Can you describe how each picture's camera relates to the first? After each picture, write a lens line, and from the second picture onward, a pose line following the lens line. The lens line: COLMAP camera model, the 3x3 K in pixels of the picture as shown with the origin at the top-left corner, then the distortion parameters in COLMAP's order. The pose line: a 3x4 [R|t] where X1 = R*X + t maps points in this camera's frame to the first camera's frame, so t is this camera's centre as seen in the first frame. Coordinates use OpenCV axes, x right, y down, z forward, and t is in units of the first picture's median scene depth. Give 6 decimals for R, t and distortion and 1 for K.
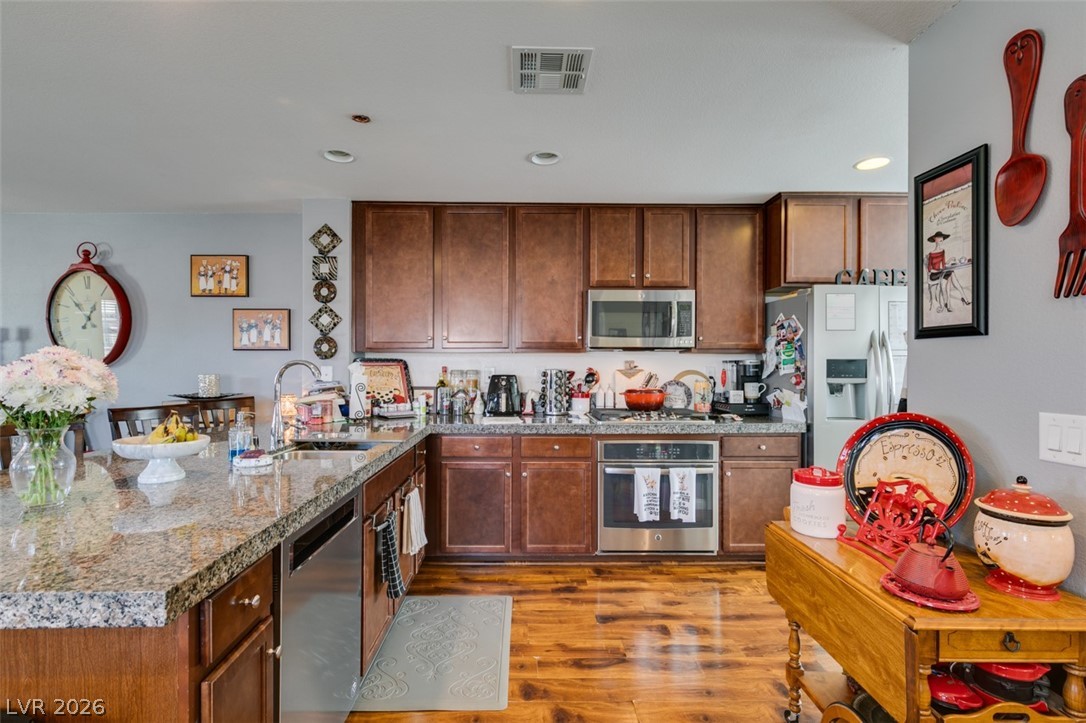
lens RADIAL K [[487.4, 0, 532.1], [0, 487.4, 366.9], [0, 0, 1]] dist [0.004064, -0.001007]
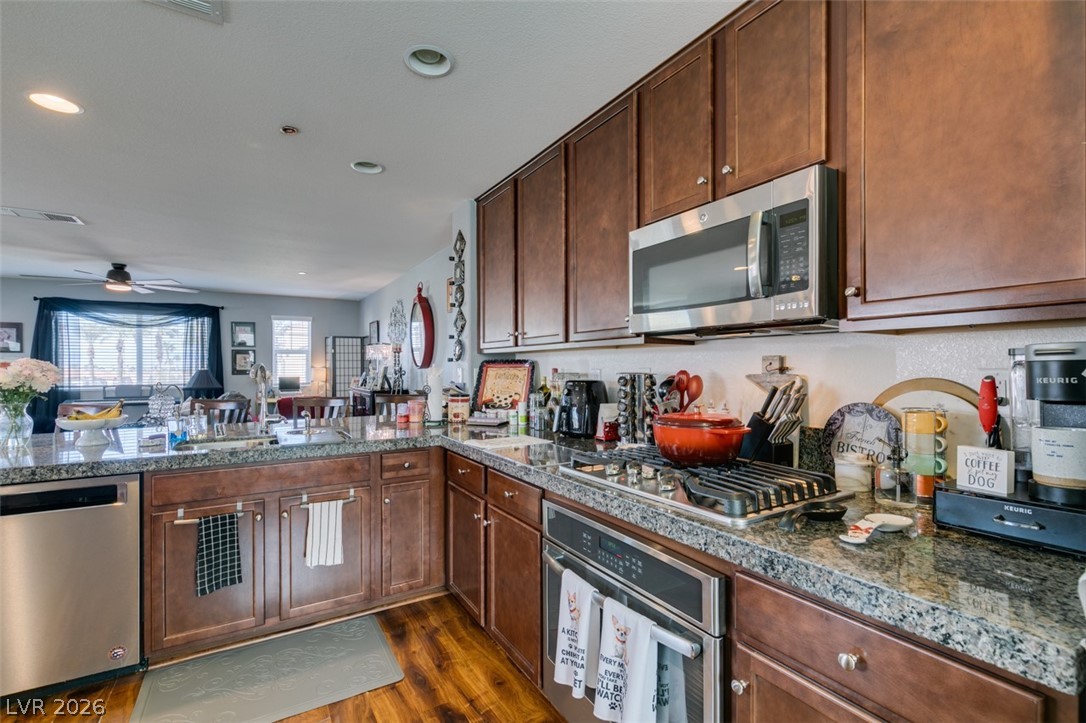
lens RADIAL K [[487.4, 0, 541.1], [0, 487.4, 366.5], [0, 0, 1]] dist [0.004064, -0.001007]
pose [[0.505143, -0.003868, -0.863027, 0.543577], [0.002742, 0.999992, -0.002877, -0.001827], [0.863031, -0.000913, 0.505149, 0.617942]]
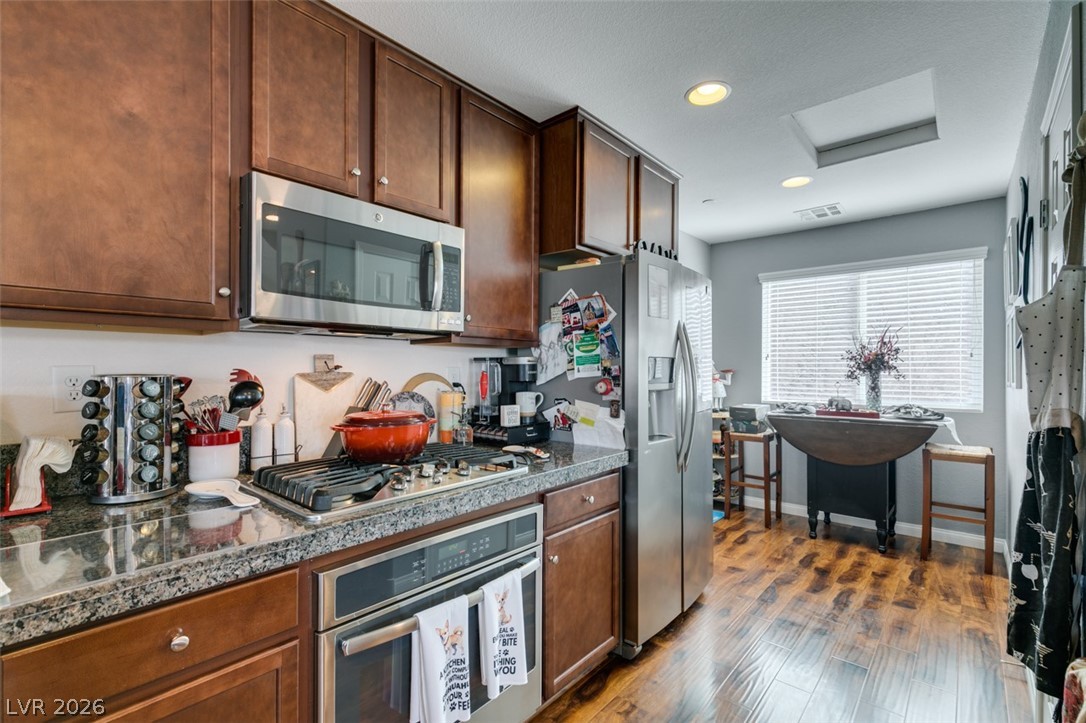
lens RADIAL K [[487.4, 0, 541.5], [0, 487.4, 367.8], [0, 0, 1]] dist [0.004064, -0.001007]
pose [[0.671729, -0.000299, 0.740797, -0.019353], [-0.002474, 0.999993, 0.002648, -0.001653], [-0.740793, -0.003612, 0.671724, 0.554706]]
